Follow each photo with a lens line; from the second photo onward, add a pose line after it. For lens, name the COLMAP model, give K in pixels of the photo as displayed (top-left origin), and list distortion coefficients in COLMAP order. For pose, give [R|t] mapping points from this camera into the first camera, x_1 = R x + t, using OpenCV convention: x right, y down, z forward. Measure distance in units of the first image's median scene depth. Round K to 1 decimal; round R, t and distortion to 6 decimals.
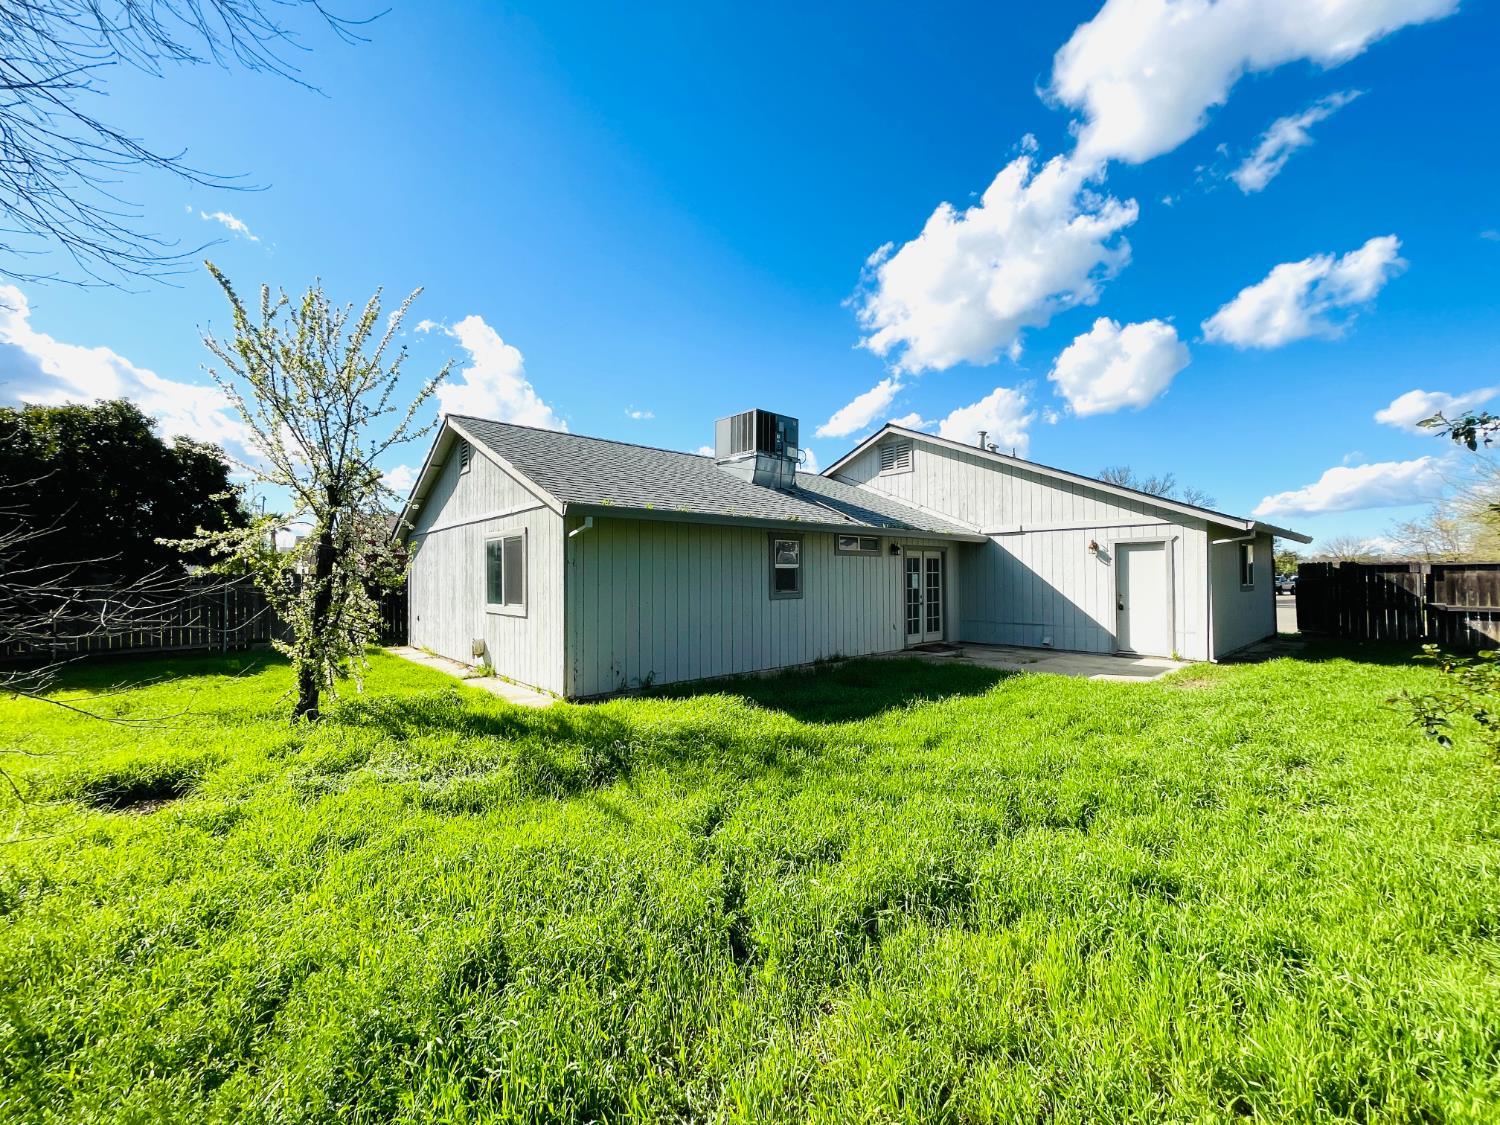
lens RADIAL K [[606.9, 0, 751.1], [0, 606.9, 563.7], [0, 0, 1]] dist [-0.003403, 0.002832]
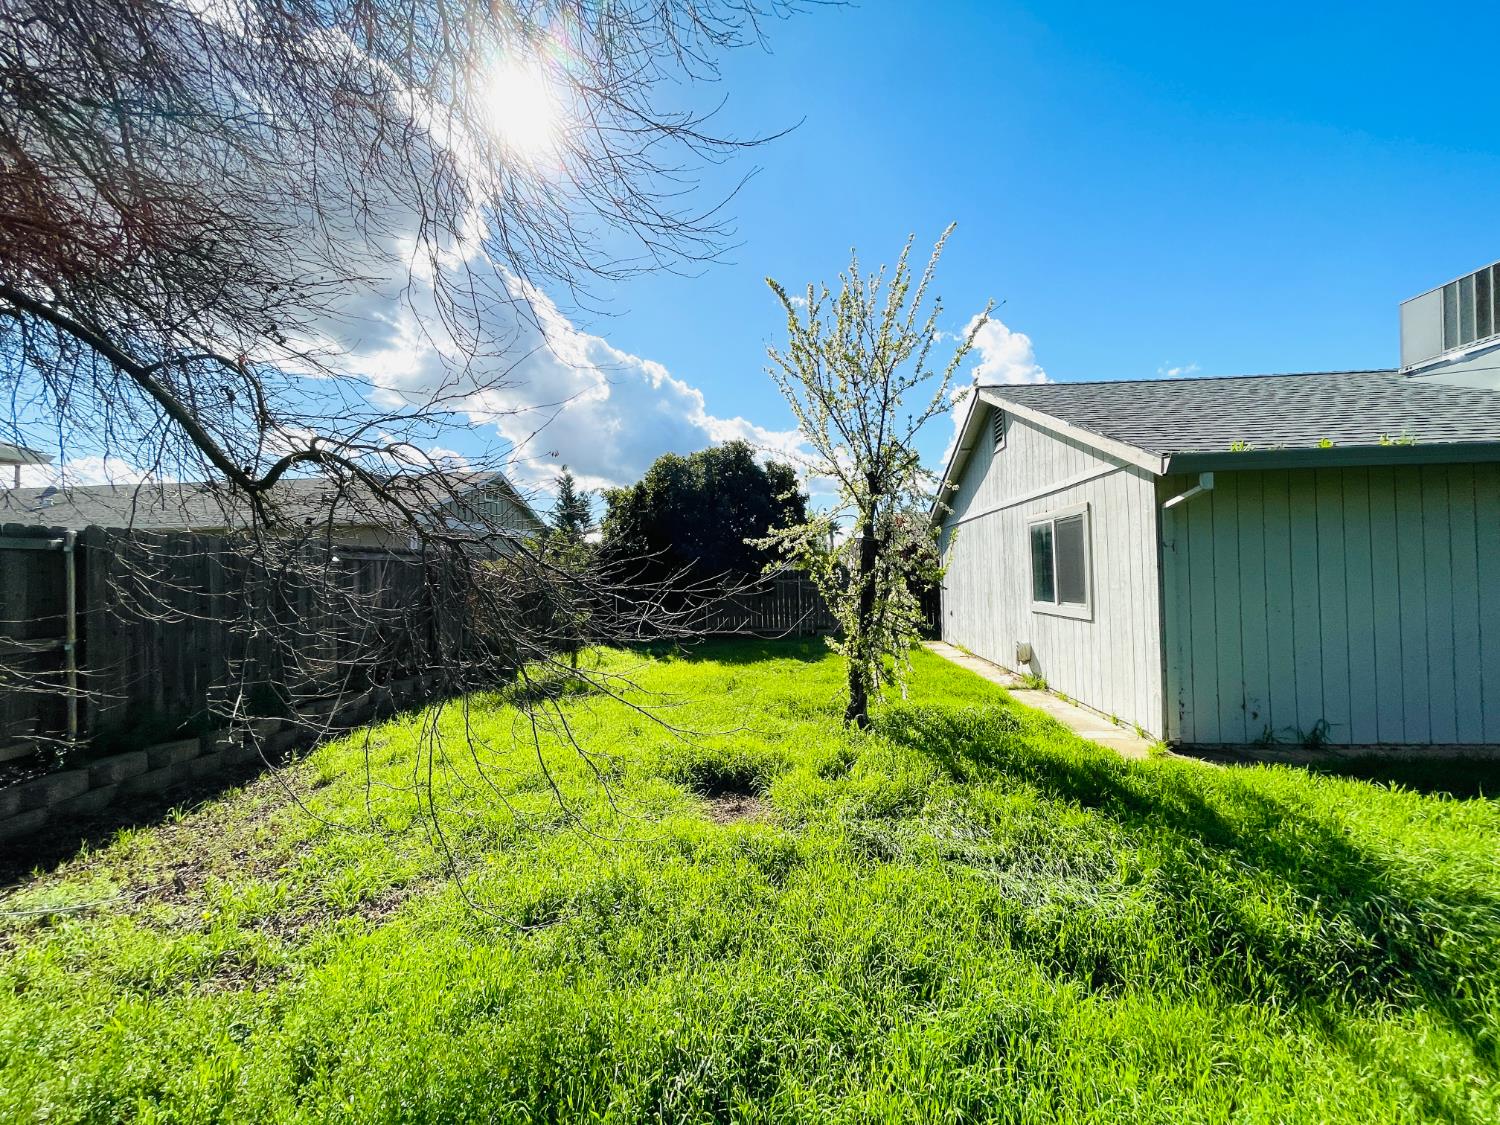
lens RADIAL K [[606.9, 0, 748.9], [0, 606.9, 567.6], [0, 0, 1]] dist [-0.003403, 0.002832]
pose [[0.692151, -0.017925, -0.721530, -0.154389], [0.032156, 0.999465, 0.006017, 0.004405], [0.721036, -0.027366, 0.692357, 0.216932]]
